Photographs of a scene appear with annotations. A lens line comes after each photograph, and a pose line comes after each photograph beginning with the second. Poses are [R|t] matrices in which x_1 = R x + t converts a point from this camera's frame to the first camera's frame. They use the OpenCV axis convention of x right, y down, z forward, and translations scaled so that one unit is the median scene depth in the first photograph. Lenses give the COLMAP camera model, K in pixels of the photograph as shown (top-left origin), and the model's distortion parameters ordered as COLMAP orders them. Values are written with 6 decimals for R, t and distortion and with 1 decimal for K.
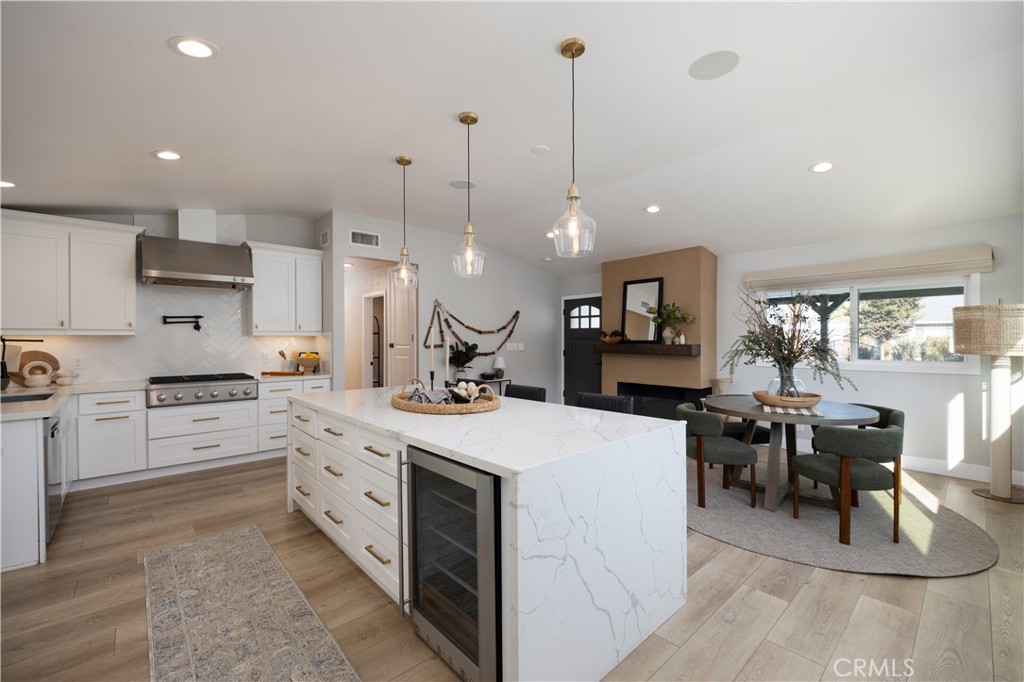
lens RADIAL K [[422.8, 0, 514.6], [0, 422.8, 340.9], [0, 0, 1]] dist [-0.001524, -0.000774]
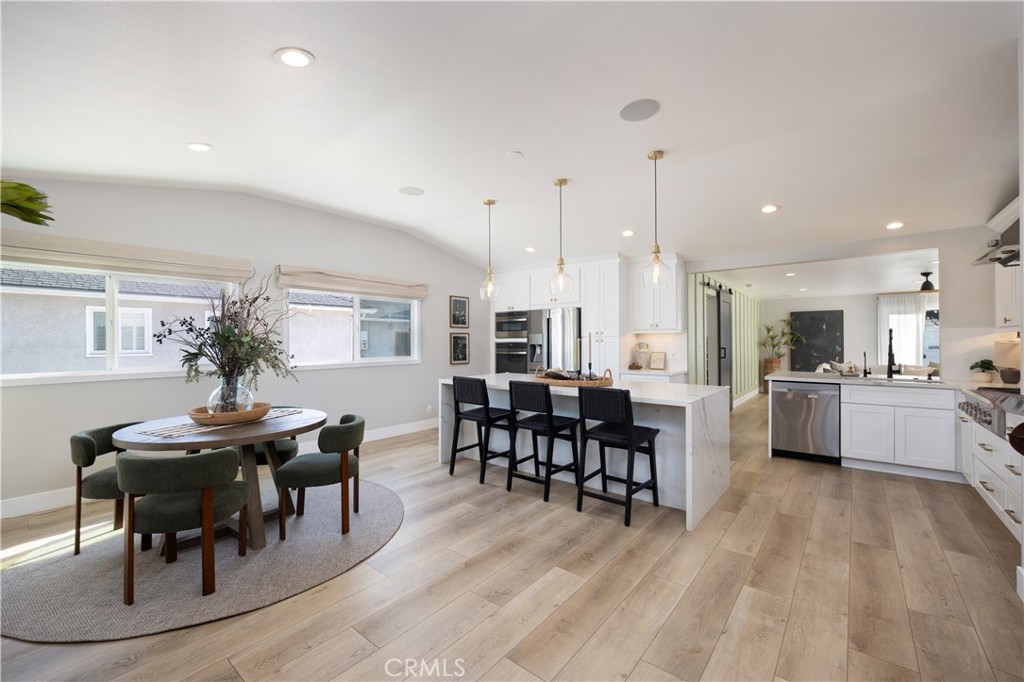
lens RADIAL K [[422.8, 0, 510.8], [0, 422.8, 344.7], [0, 0, 1]] dist [-0.001524, -0.000774]
pose [[-0.989097, 0.010300, -0.146903, 0.177470], [0.008148, 0.999851, 0.015247, -0.007708], [0.147038, 0.013884, -0.989033, 1.589573]]
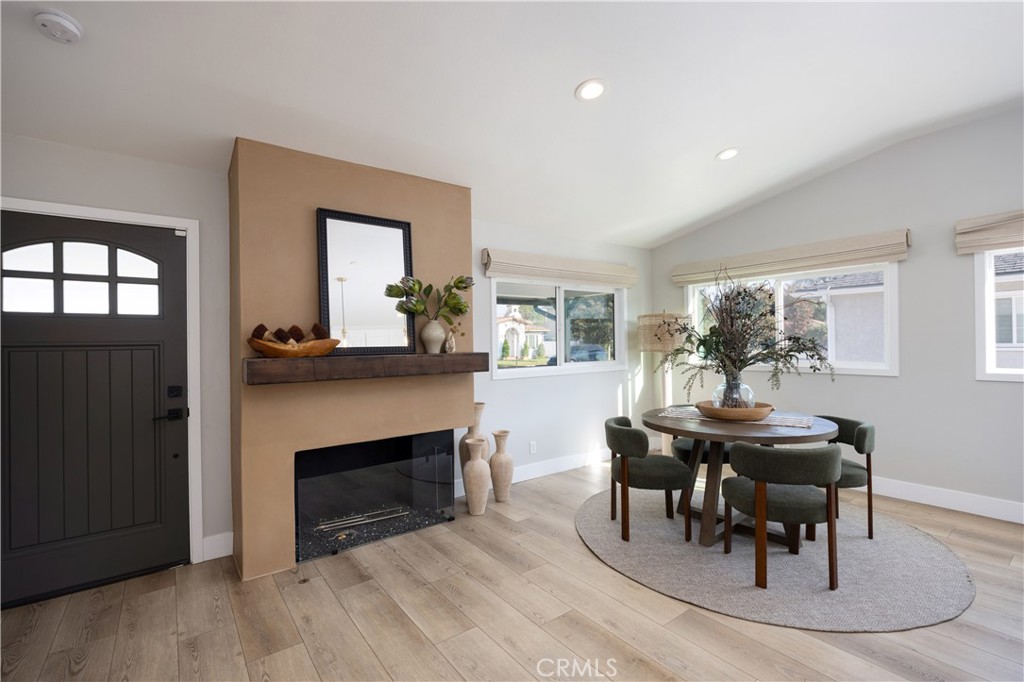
lens RADIAL K [[455.3, 0, 518.1], [0, 455.3, 339.7], [0, 0, 1]] dist [-0.004801, -0.001448]
pose [[0.082498, 0.004215, 0.996582, -0.253718], [0.018169, 0.999818, -0.005733, -0.004671], [-0.996426, 0.018580, 0.082406, 1.118816]]
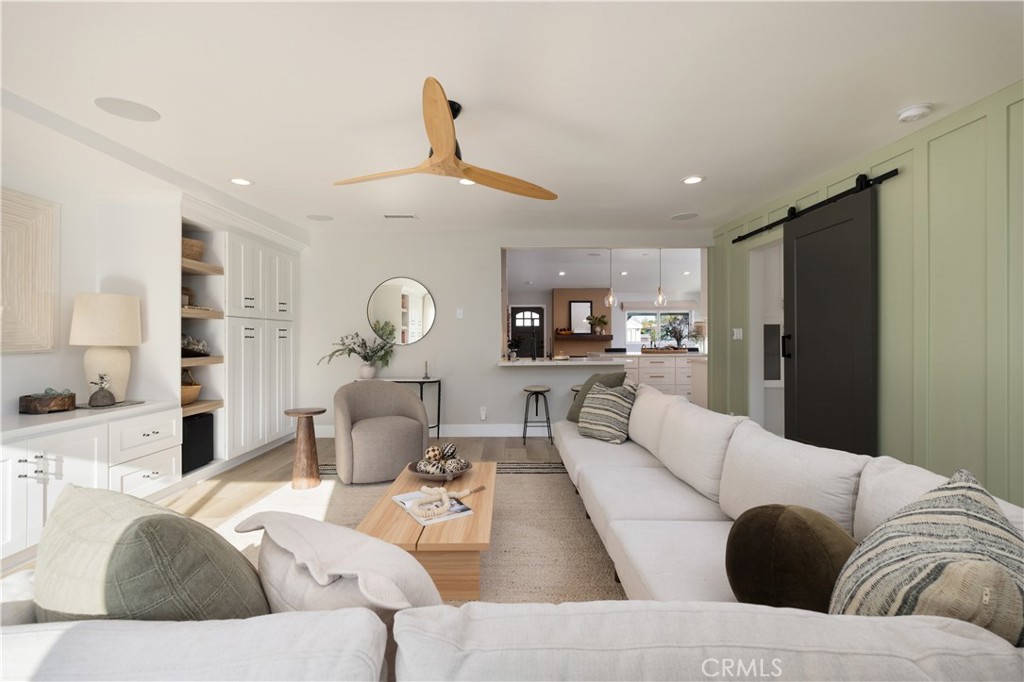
lens RADIAL K [[422.8, 0, 517.4], [0, 422.8, 335.8], [0, 0, 1]] dist [-0.001524, -0.000774]
pose [[0.670058, 0.003003, 0.742303, -1.812045], [0.005158, 0.999949, -0.008701, 0.036940], [-0.742291, 0.009659, 0.670008, -0.077358]]
